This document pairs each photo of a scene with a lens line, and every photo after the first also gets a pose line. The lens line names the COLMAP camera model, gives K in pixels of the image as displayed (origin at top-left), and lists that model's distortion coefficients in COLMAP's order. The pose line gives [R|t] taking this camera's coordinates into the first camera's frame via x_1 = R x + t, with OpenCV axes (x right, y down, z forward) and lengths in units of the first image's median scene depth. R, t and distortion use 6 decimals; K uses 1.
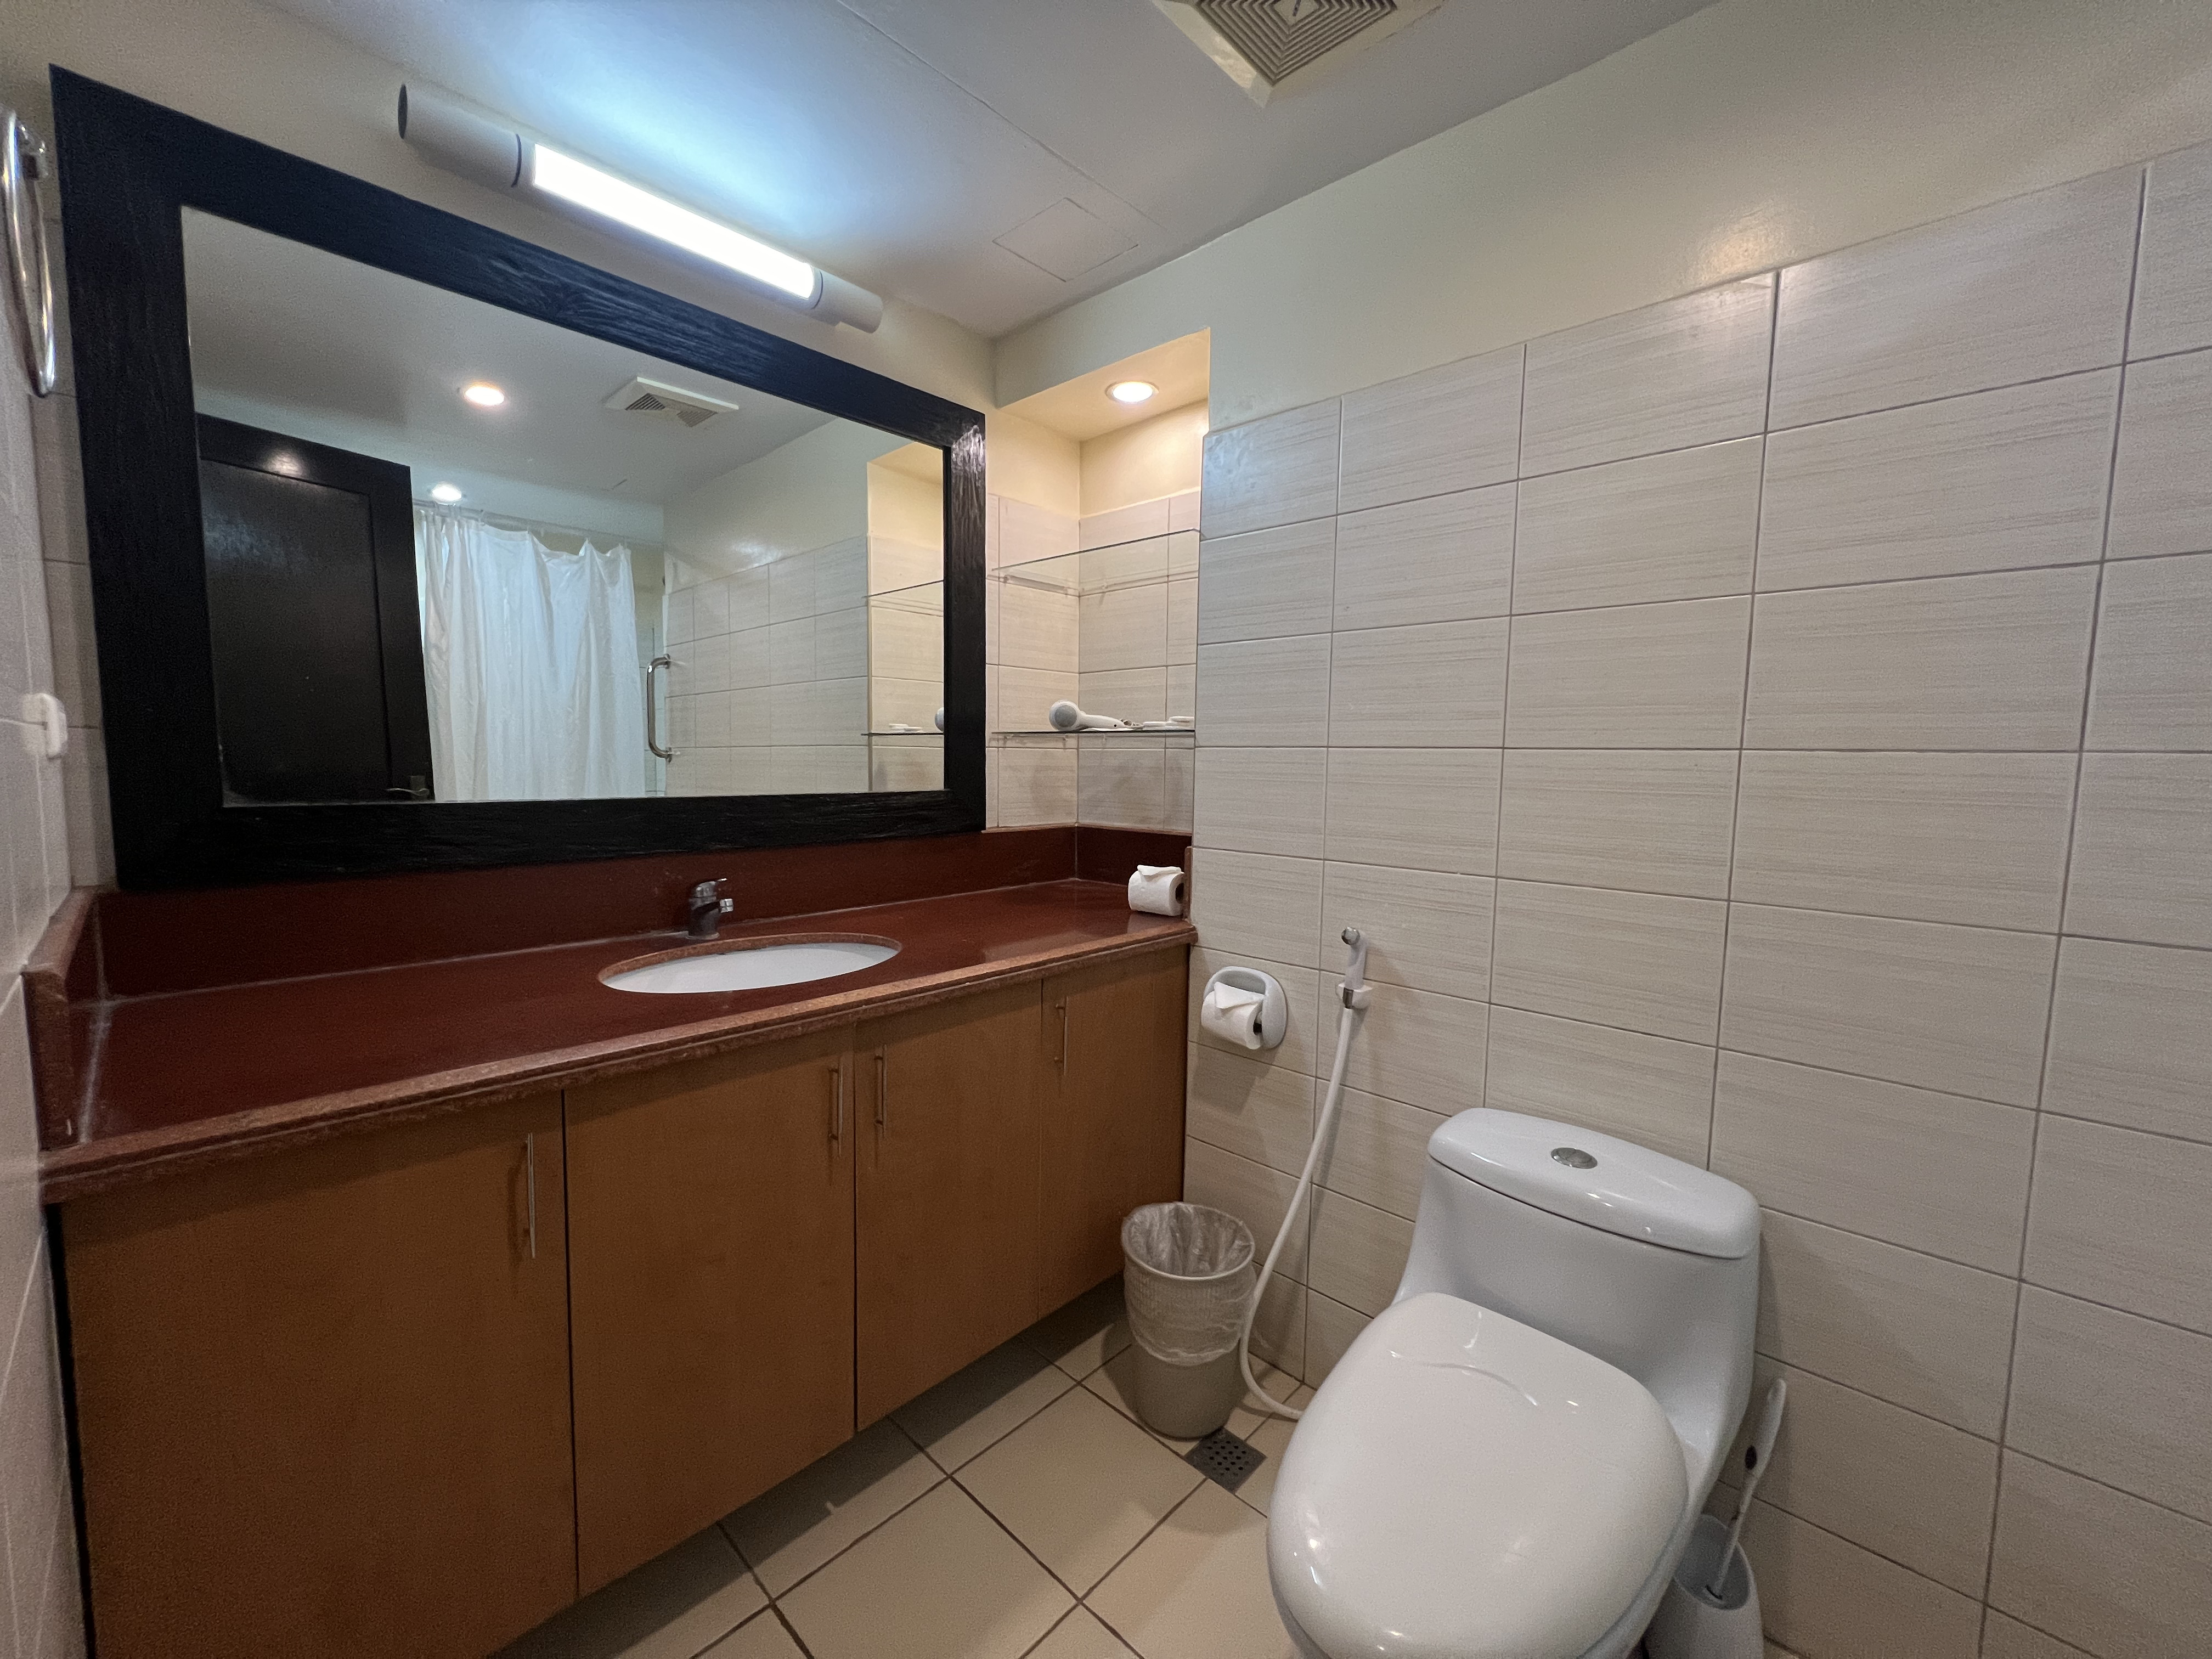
lens RADIAL K [[884.1, 0, 1106.6], [0, 884.1, 833.1], [0, 0, 1]] dist [-0.001640, -0.000259]
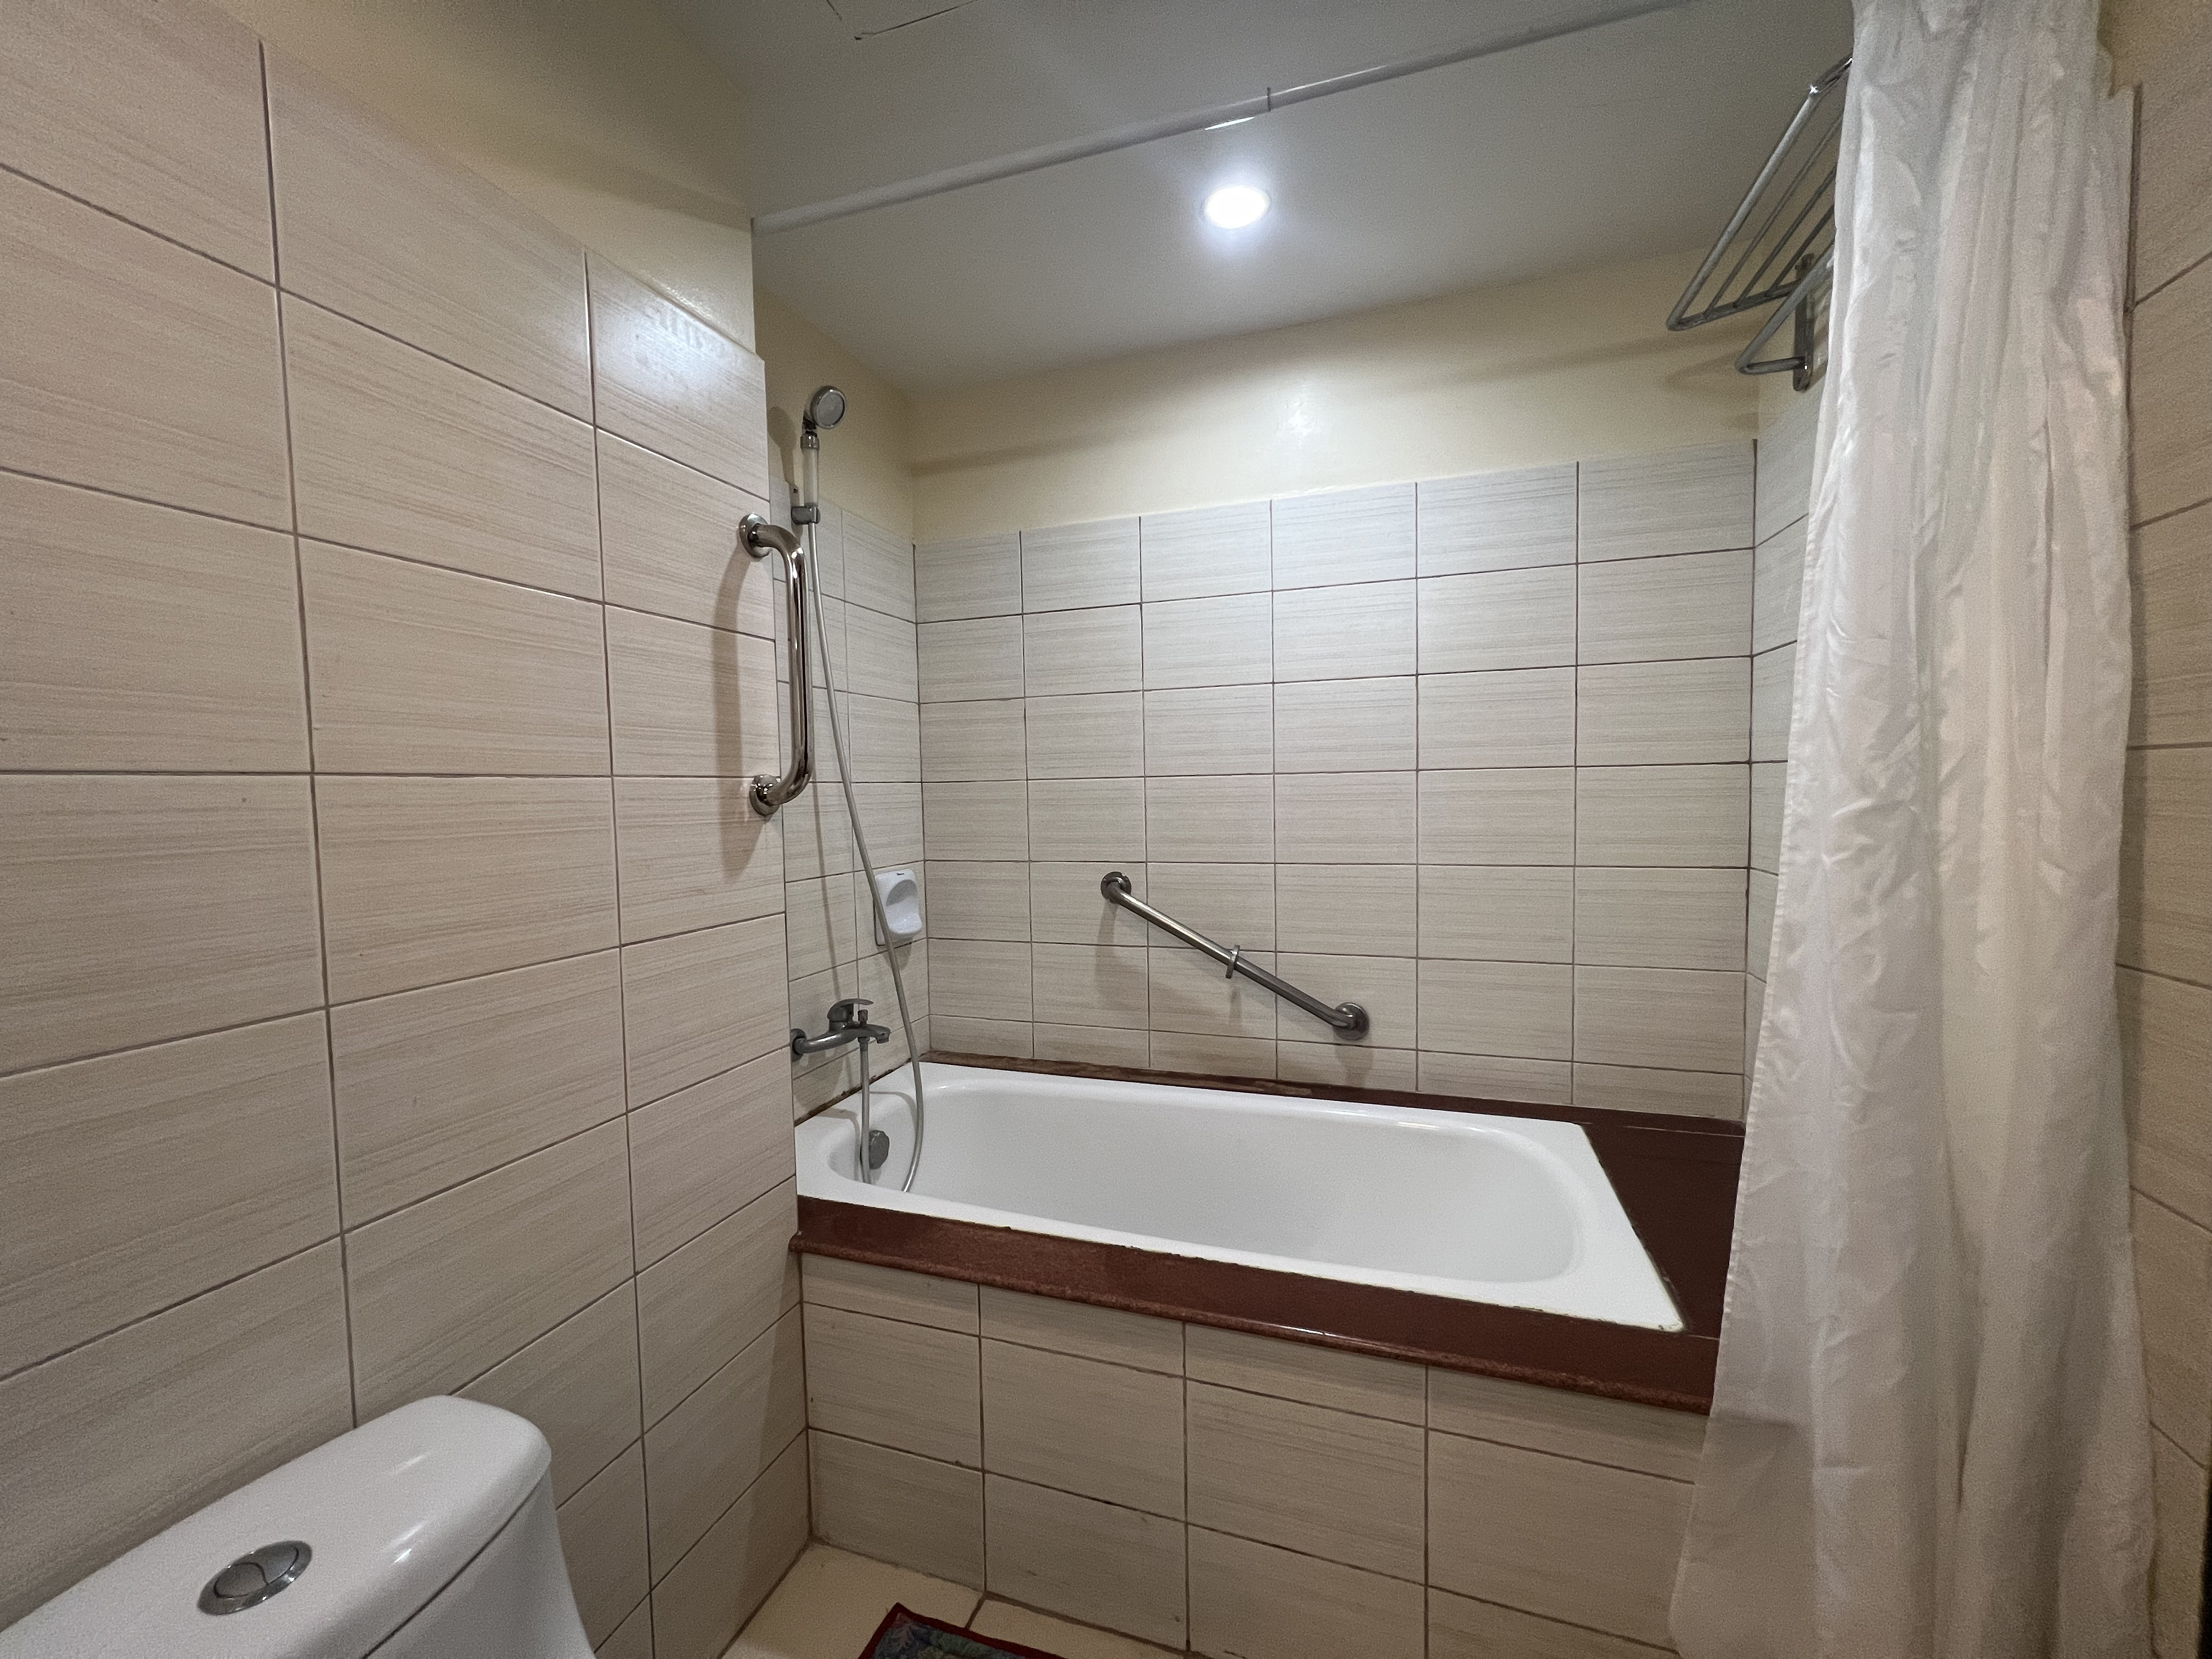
lens RADIAL K [[884.1, 0, 1106.6], [0, 884.1, 833.1], [0, 0, 1]] dist [-0.001640, -0.000259]
pose [[-0.465796, -0.057116, 0.883047, -0.125655], [0.081789, 0.990864, 0.107232, -0.073653], [-0.881104, 0.122172, -0.456869, 0.789809]]
